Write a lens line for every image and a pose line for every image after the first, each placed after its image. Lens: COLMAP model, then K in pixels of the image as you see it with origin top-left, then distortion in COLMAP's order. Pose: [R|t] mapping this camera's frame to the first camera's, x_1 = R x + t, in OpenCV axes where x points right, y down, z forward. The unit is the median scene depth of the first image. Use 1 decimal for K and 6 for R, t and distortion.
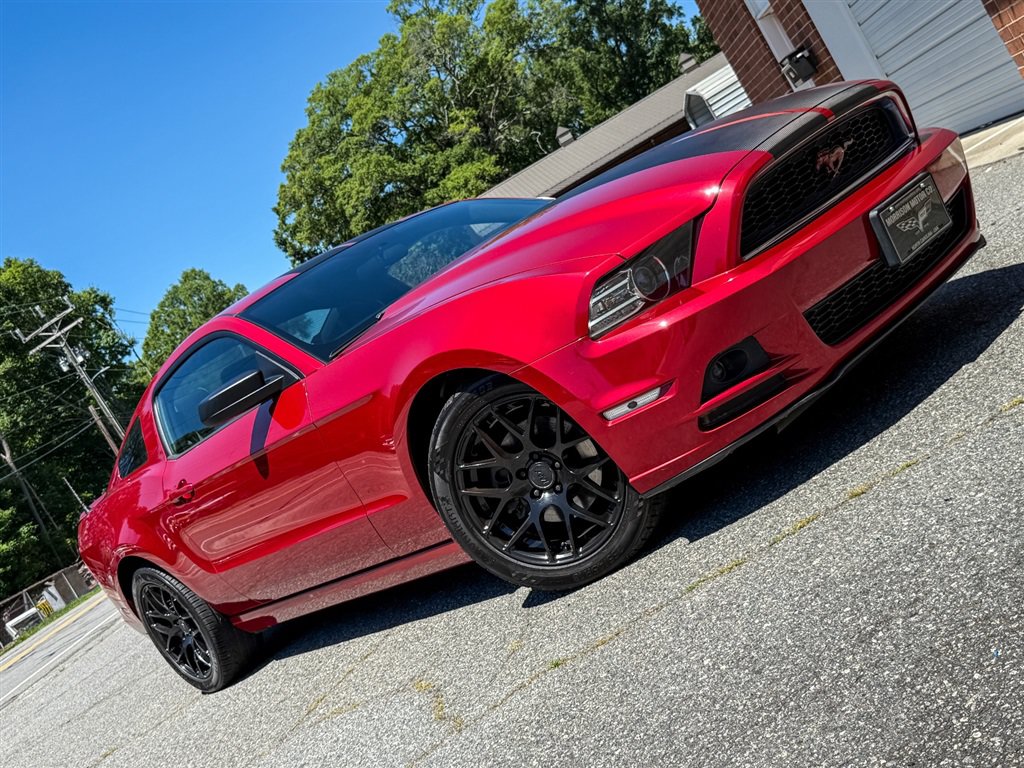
lens RADIAL K [[1191.9, 0, 511.4], [0, 1191.9, 384.5], [0, 0, 1]] dist [0.216842, -0.544731]
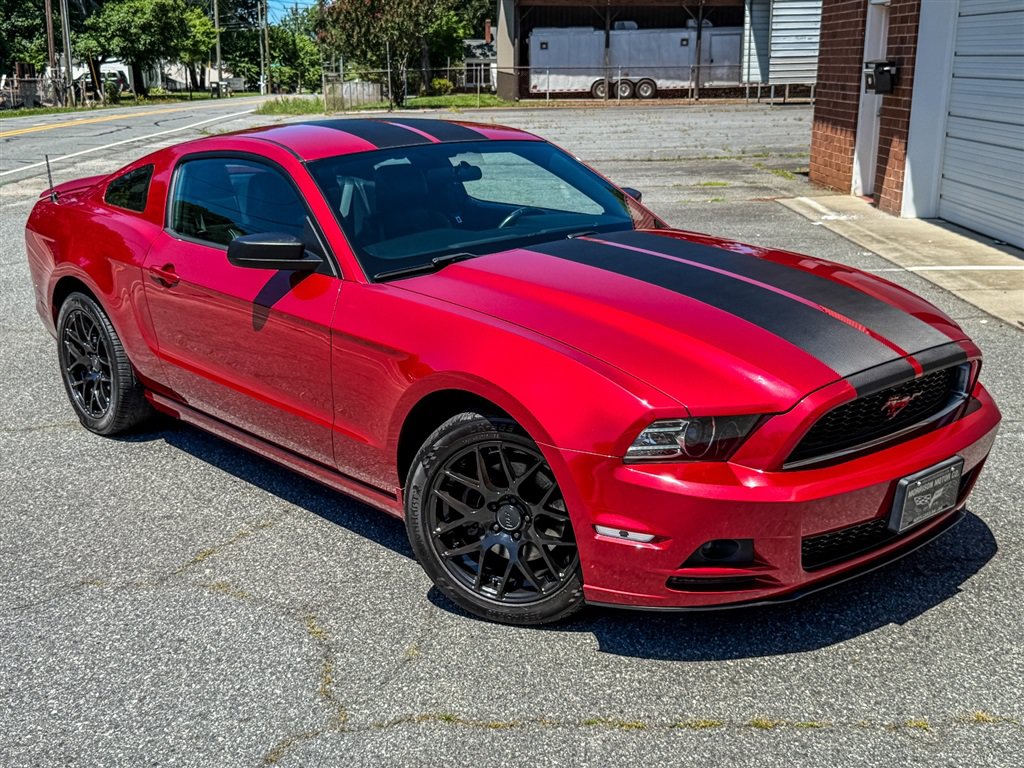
lens RADIAL K [[1191.9, 0, 511.4], [0, 1191.9, 384.5], [0, 0, 1]] dist [0.216842, -0.544731]
pose [[0.861418, 0.485305, 0.149797, -0.111073], [-0.505069, 0.849599, 0.151946, -0.109755], [-0.053528, -0.206547, 0.976971, -0.008603]]
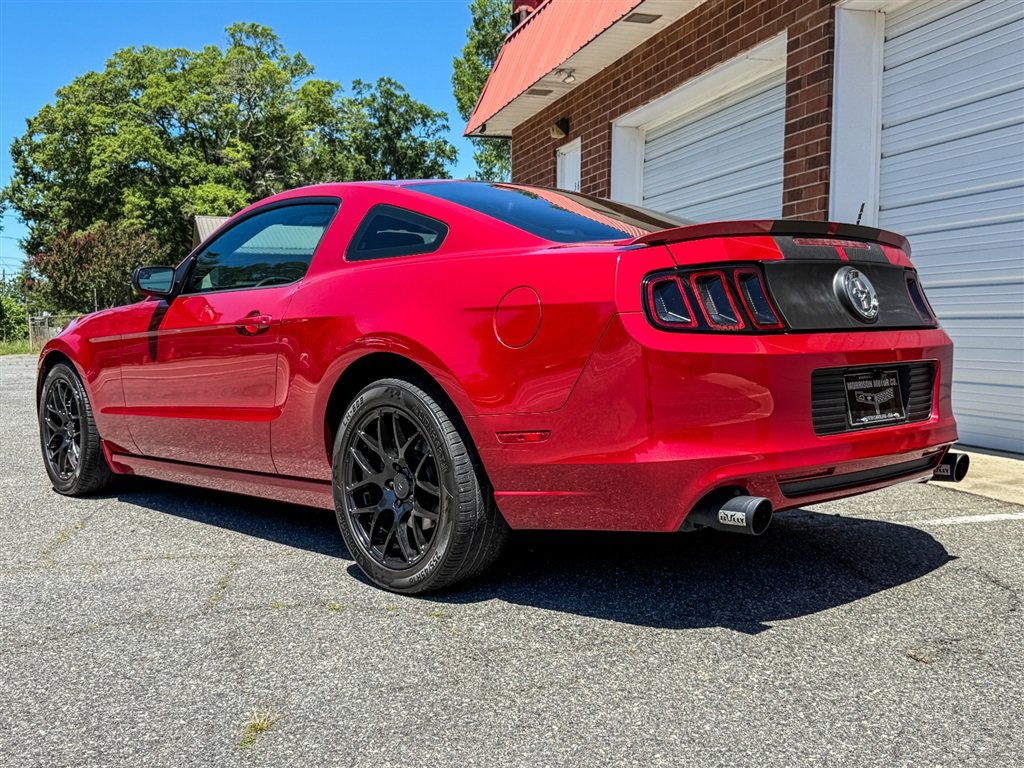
lens RADIAL K [[1039.5, 0, 510.4], [0, 1039.5, 387.6], [0, 0, 1]] dist [0.178897, -0.420646]
pose [[0.822290, 0.492899, 0.284411, -0.076473], [-0.467660, 0.870073, -0.155781, 0.015701], [-0.324243, -0.004911, 0.945961, 0.266311]]
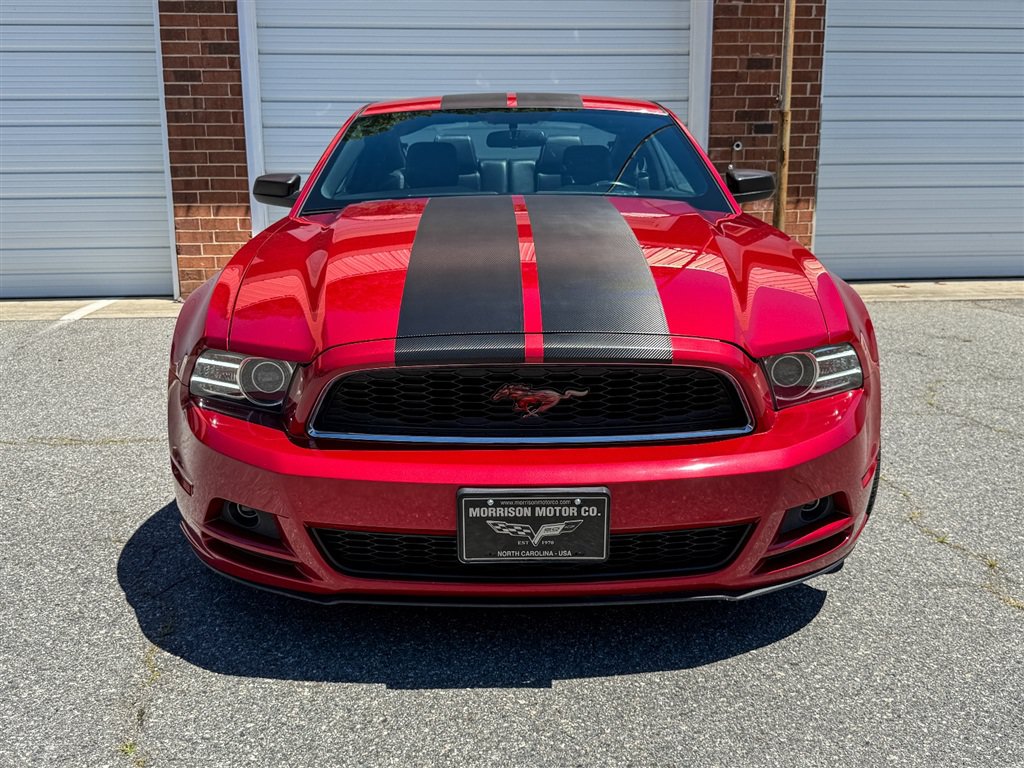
lens RADIAL K [[1011.8, 0, 506.1], [0, 1011.8, 382.7], [0, 0, 1]] dist [0.160893, -0.373659]
pose [[-0.104462, 0.326511, 0.939403, -0.725448], [0.129286, 0.941014, -0.312694, 0.288841], [-0.986090, 0.088787, -0.140513, 1.284240]]
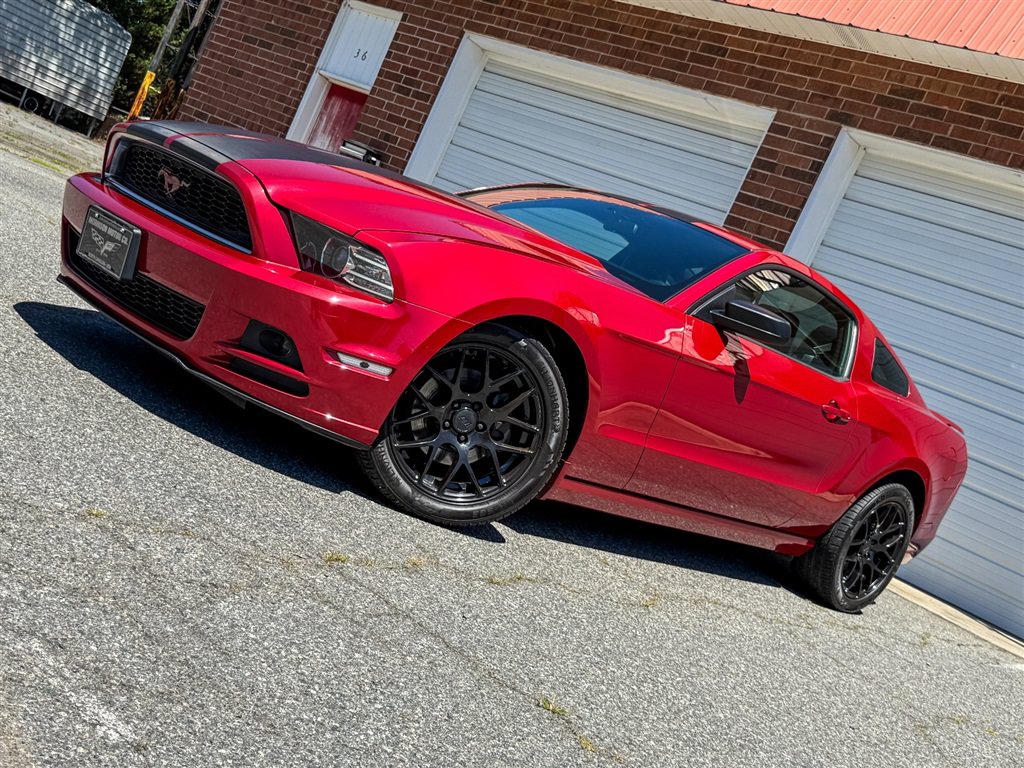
lens RADIAL K [[1192.2, 0, 506.4], [0, 1192.2, 373.3], [0, 0, 1]] dist [0.214241, -0.542417]
pose [[0.271445, 0.645148, 0.714214, -0.720472], [-0.594405, 0.696015, -0.402798, 0.406906], [-0.756968, -0.315195, 0.572408, 0.669329]]
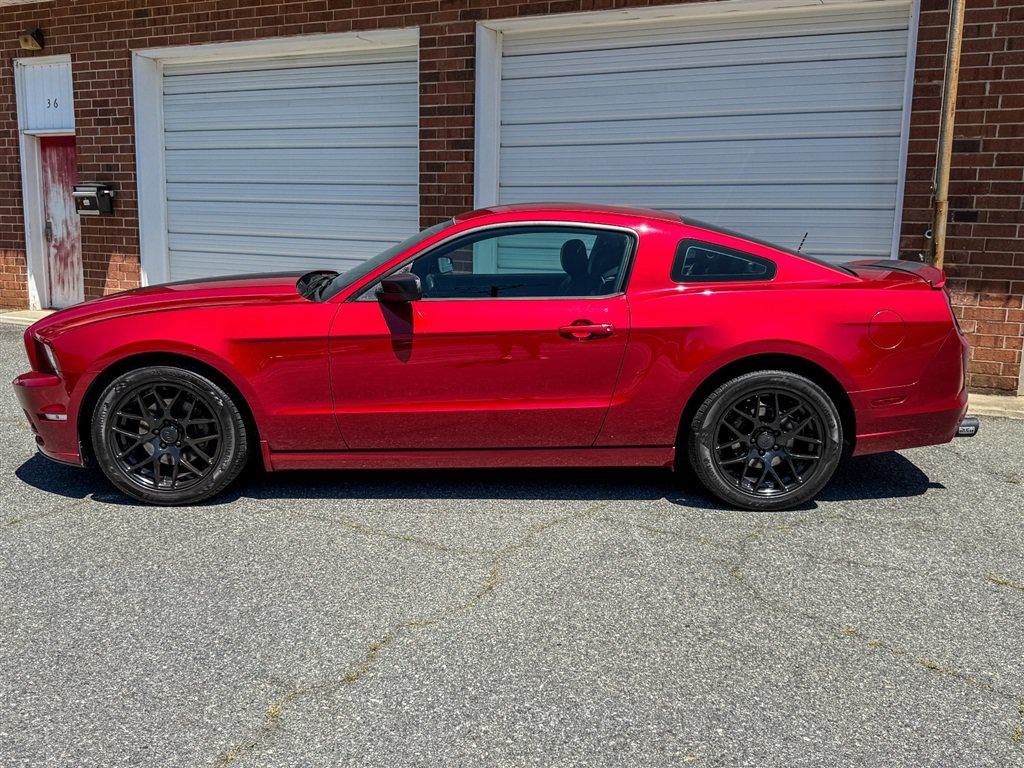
lens RADIAL K [[944.4, 0, 509.8], [0, 944.4, 388.8], [0, 0, 1]] dist [0.151990, -0.329414]
pose [[0.354490, 0.372750, 0.857551, -0.692728], [-0.177329, 0.927265, -0.329749, 0.254978], [-0.918091, -0.035176, 0.394805, 0.710834]]
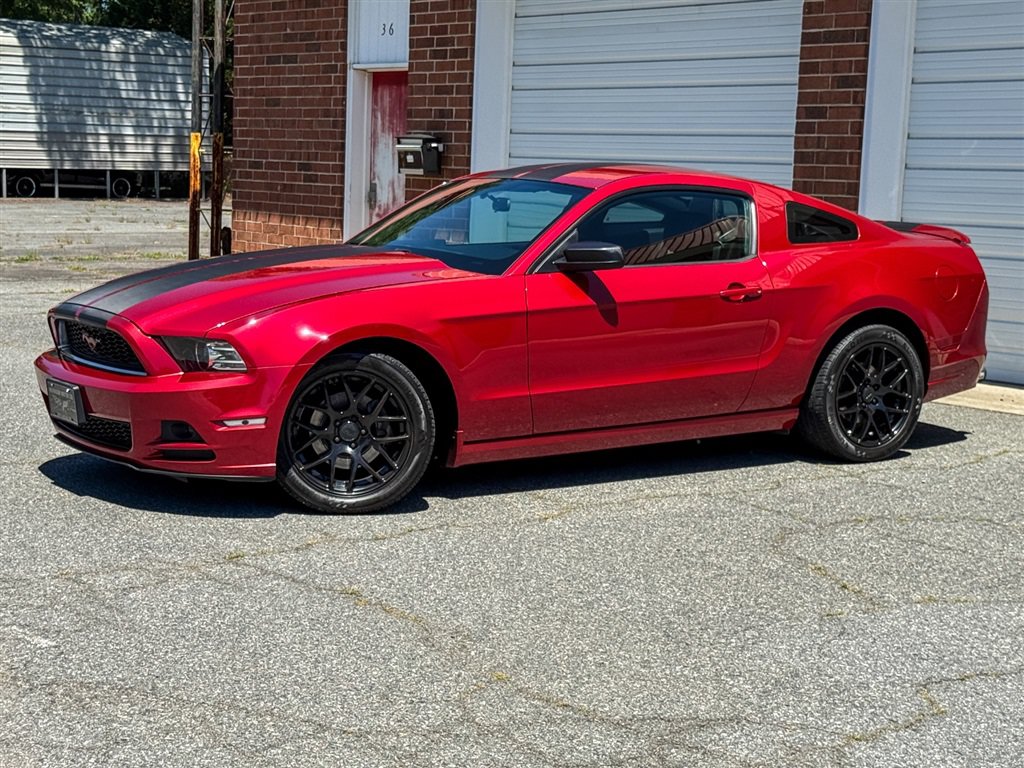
lens RADIAL K [[1862.3, 0, 494.7], [0, 1862.3, 378.8], [0, 0, 1]] dist [0.142242, -0.007164]
pose [[0.644254, 0.464058, 0.607937, -0.993777], [-0.380210, 0.884034, -0.271888, 0.460061], [-0.663609, -0.055979, 0.745982, 0.003038]]
